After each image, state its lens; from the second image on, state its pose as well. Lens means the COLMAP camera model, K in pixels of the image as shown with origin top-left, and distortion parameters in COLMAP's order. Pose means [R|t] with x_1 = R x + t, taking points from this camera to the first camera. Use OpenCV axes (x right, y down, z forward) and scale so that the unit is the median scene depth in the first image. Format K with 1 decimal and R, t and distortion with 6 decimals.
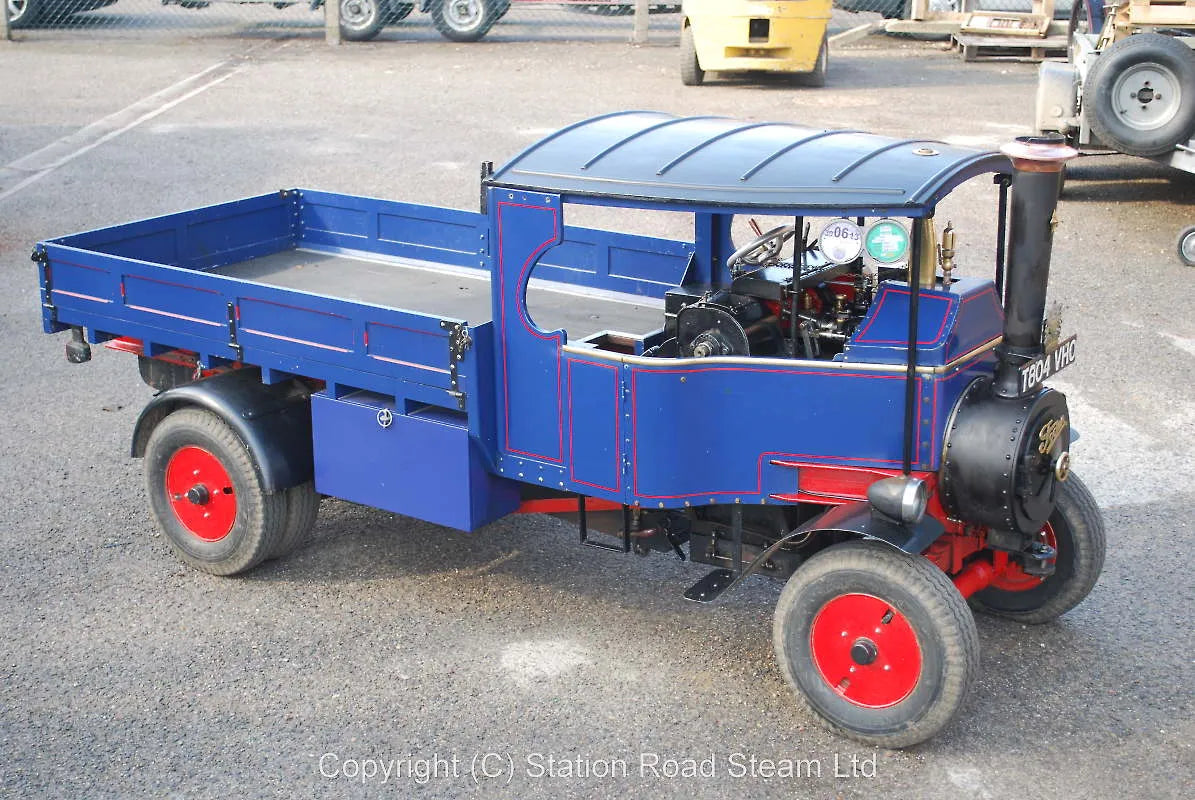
lens RADIAL K [[1800.3, 0, 597.5], [0, 1800.3, 400.0], [0, 0, 1]] dist [-0.007428, -0.045781]
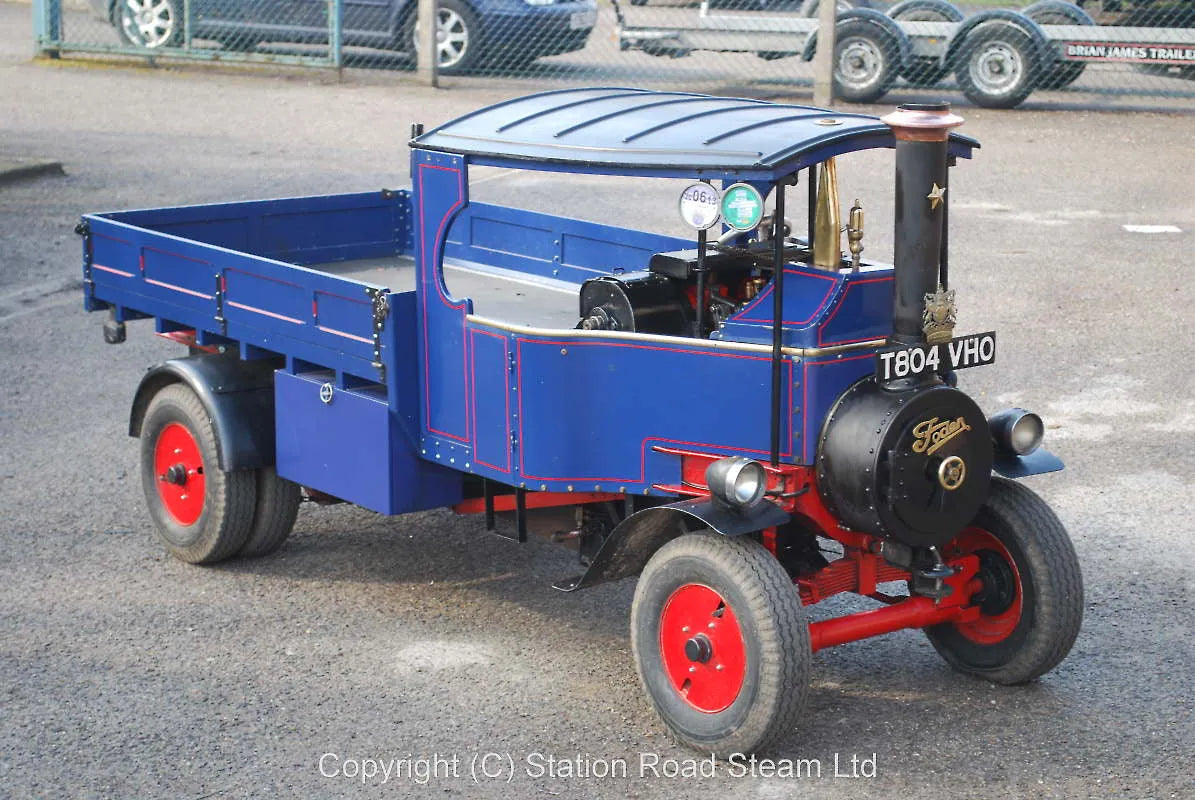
lens RADIAL K [[2532.7, 0, 597.5], [0, 2532.7, 400.0], [0, 0, 1]] dist [0.048574, 0.041971]
pose [[0.951423, 0.067414, -0.300417, 0.435171], [-0.095504, 0.992225, -0.079808, 0.110492], [0.292701, 0.104622, 0.950463, -0.240928]]
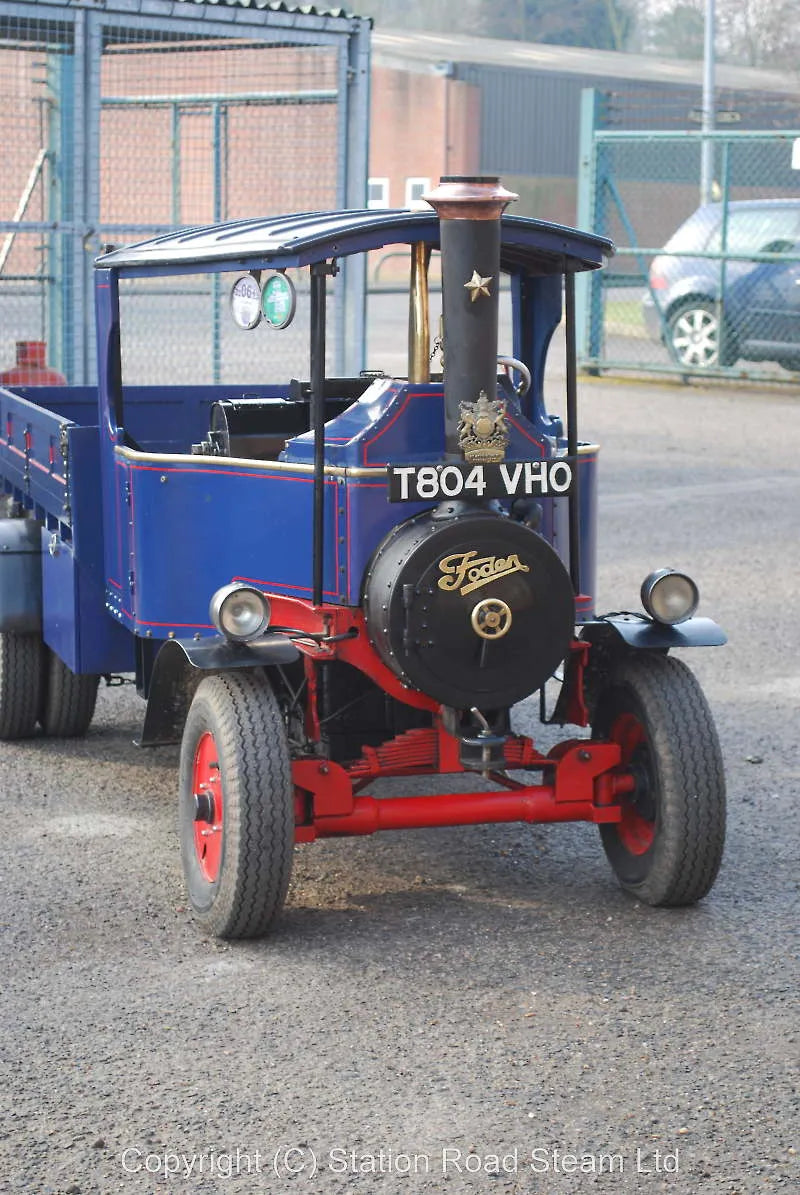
lens RADIAL K [[2595.3, 0, 399.7], [0, 2595.3, 620.8], [0, 0, 1]] dist [0.005178, -0.029738]
pose [[0.768340, 0.092166, -0.633371, 0.850797], [-0.190126, 0.977776, -0.088359, 0.130980], [0.611151, 0.188310, 0.768787, 0.133483]]
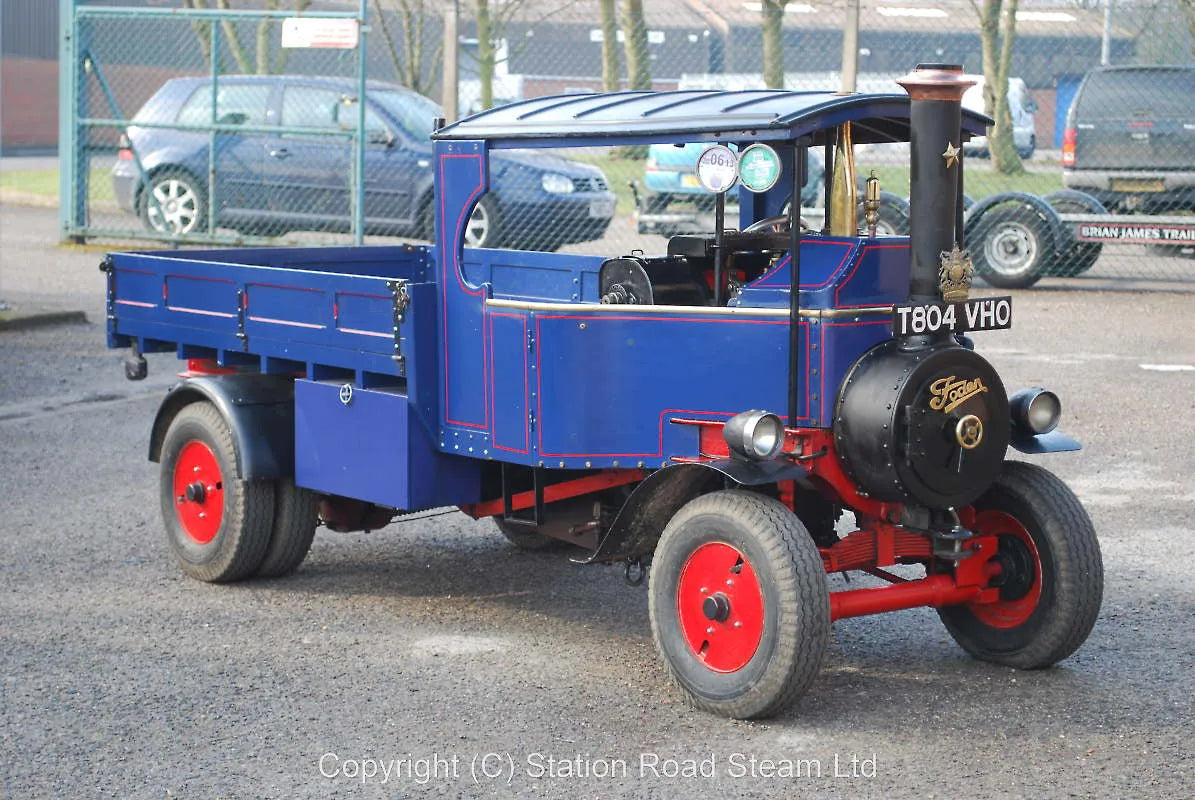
lens RADIAL K [[2532.7, 0, 597.5], [0, 2532.7, 400.0], [0, 0, 1]] dist [0.048574, 0.041971]
pose [[0.949116, 0.040811, -0.312270, 0.443832], [-0.099771, 0.979458, -0.175238, 0.243813], [0.298704, 0.197476, 0.933691, -0.226174]]
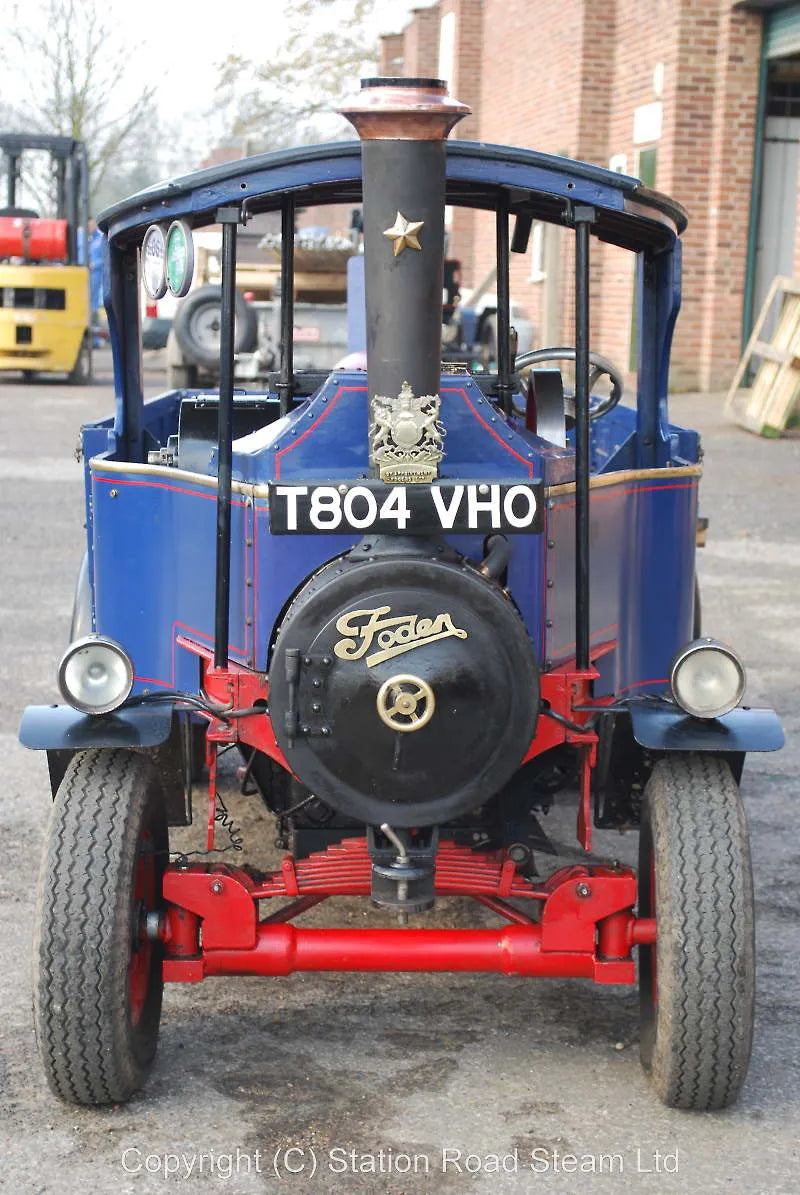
lens RADIAL K [[2184.6, 0, 400.0], [0, 2184.6, 597.5], [0, 0, 1]] dist [0.005221, 0.008114]
pose [[0.586187, 0.116789, -0.801714, 0.718883], [-0.249932, 0.967360, -0.041823, 0.032013], [0.770661, 0.224890, 0.596243, 0.562374]]
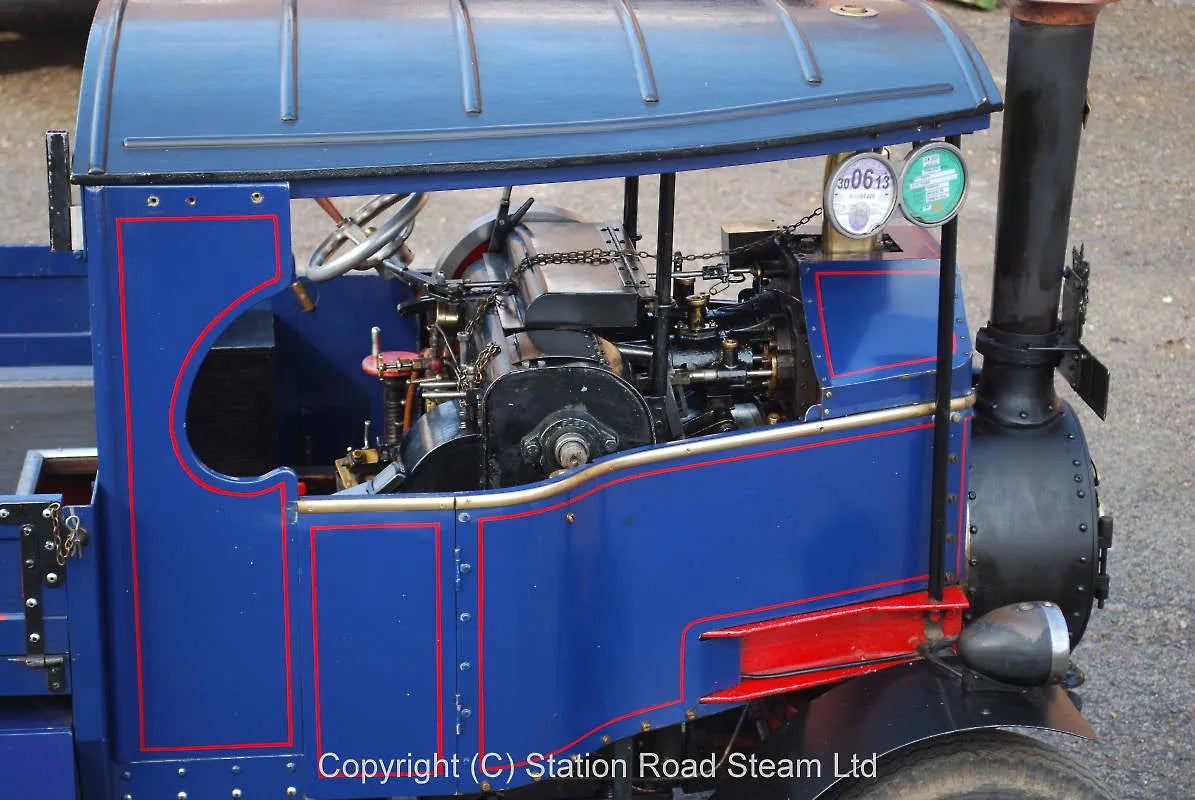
lens RADIAL K [[2775.3, 0, 597.5], [0, 2775.3, 400.0], [0, 0, 1]] dist [-0.030872, -0.134897]
pose [[0.739984, -0.188073, 0.645796, -0.403543], [0.179151, 0.980541, 0.080279, -0.095898], [-0.648328, 0.056290, 0.759278, 0.388419]]
